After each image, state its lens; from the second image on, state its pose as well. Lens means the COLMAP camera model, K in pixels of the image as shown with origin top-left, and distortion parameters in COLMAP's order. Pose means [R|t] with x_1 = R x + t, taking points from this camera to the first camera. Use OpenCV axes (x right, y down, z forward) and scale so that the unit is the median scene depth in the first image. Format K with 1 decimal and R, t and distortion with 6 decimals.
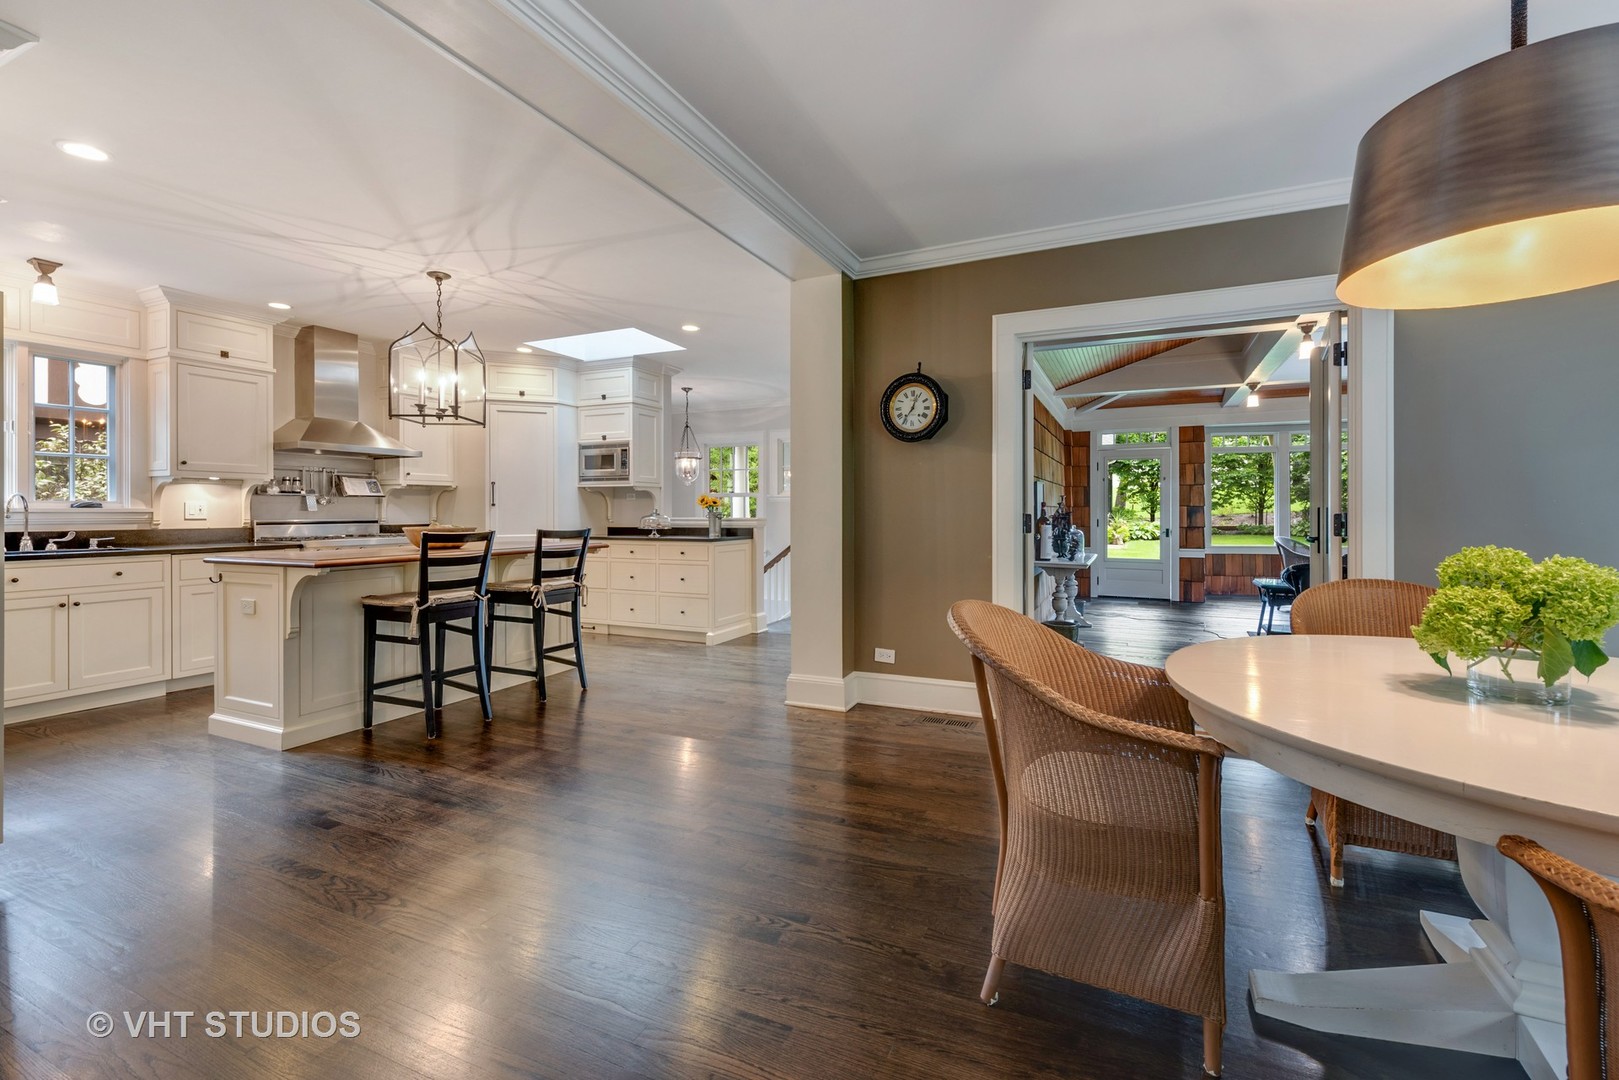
lens RADIAL K [[668.5, 0, 816.0], [0, 668.5, 509.8], [0, 0, 1]] dist [0.003004, 0.000151]
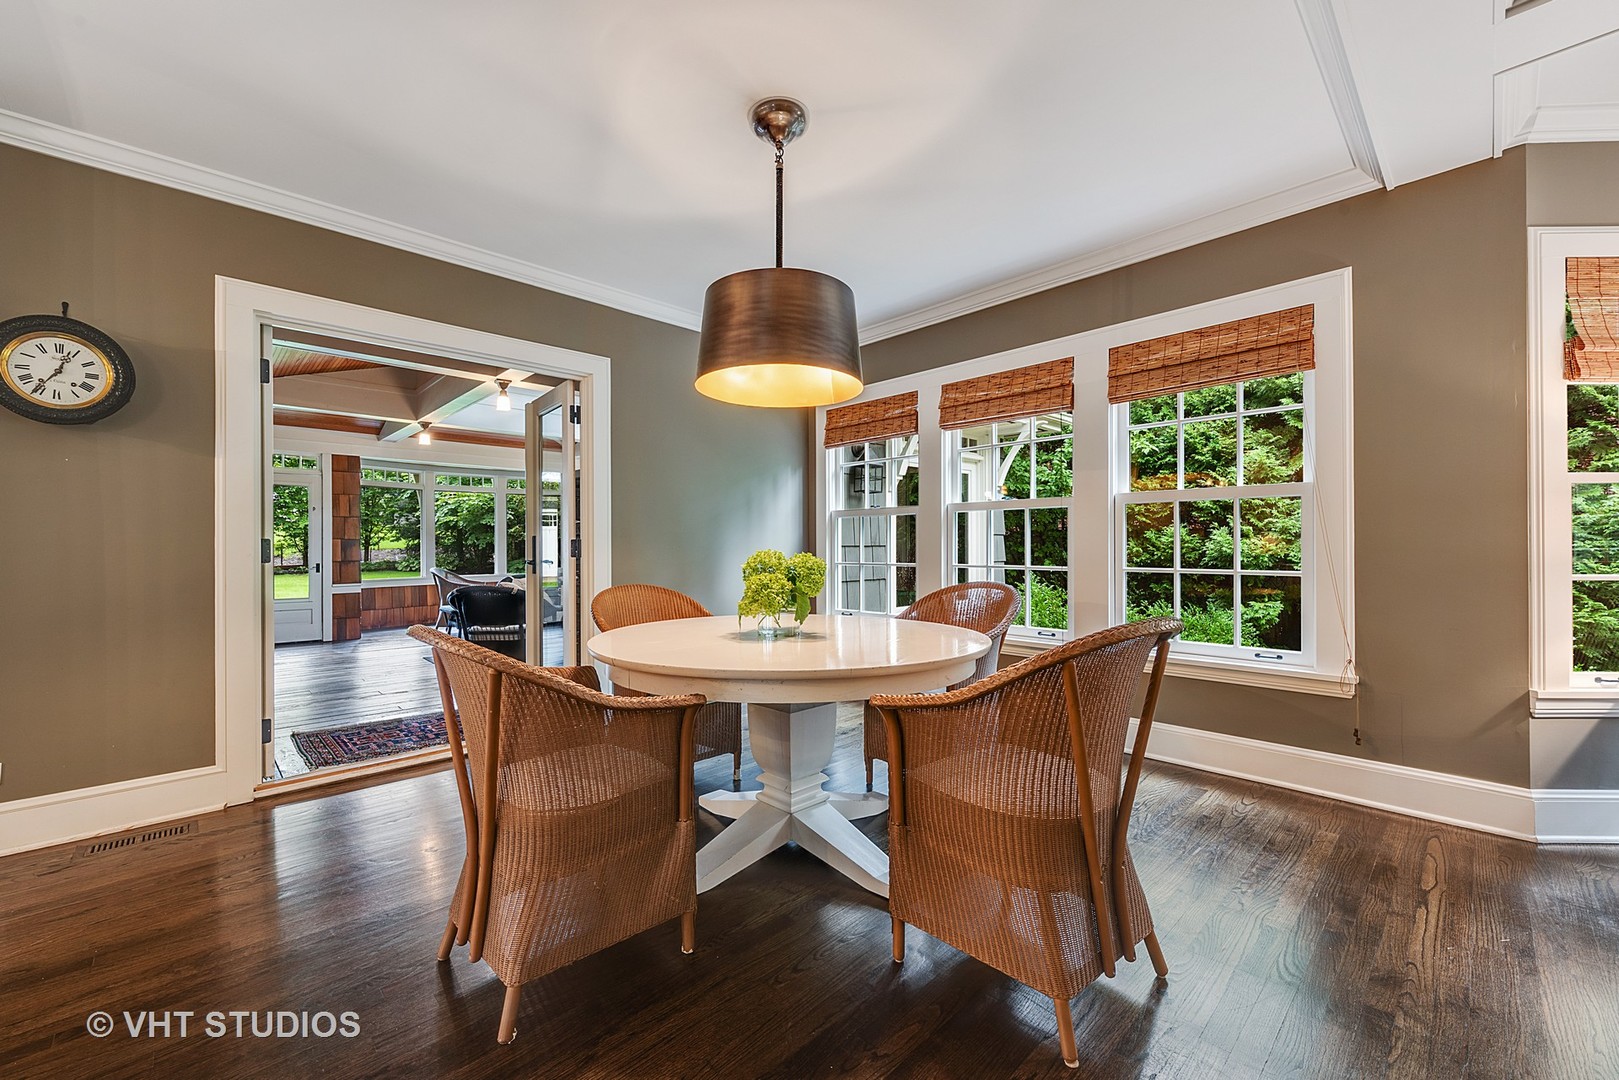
lens RADIAL K [[656.5, 0, 809.5], [0, 656.5, 540.0], [0, 0, 1]] dist [-0.001076, -0.000125]
pose [[0.360584, 0.010094, 0.932672, -0.179564], [0.000845, 0.999937, -0.011148, 0.016953], [-0.932726, 0.004808, 0.360553, 0.105836]]
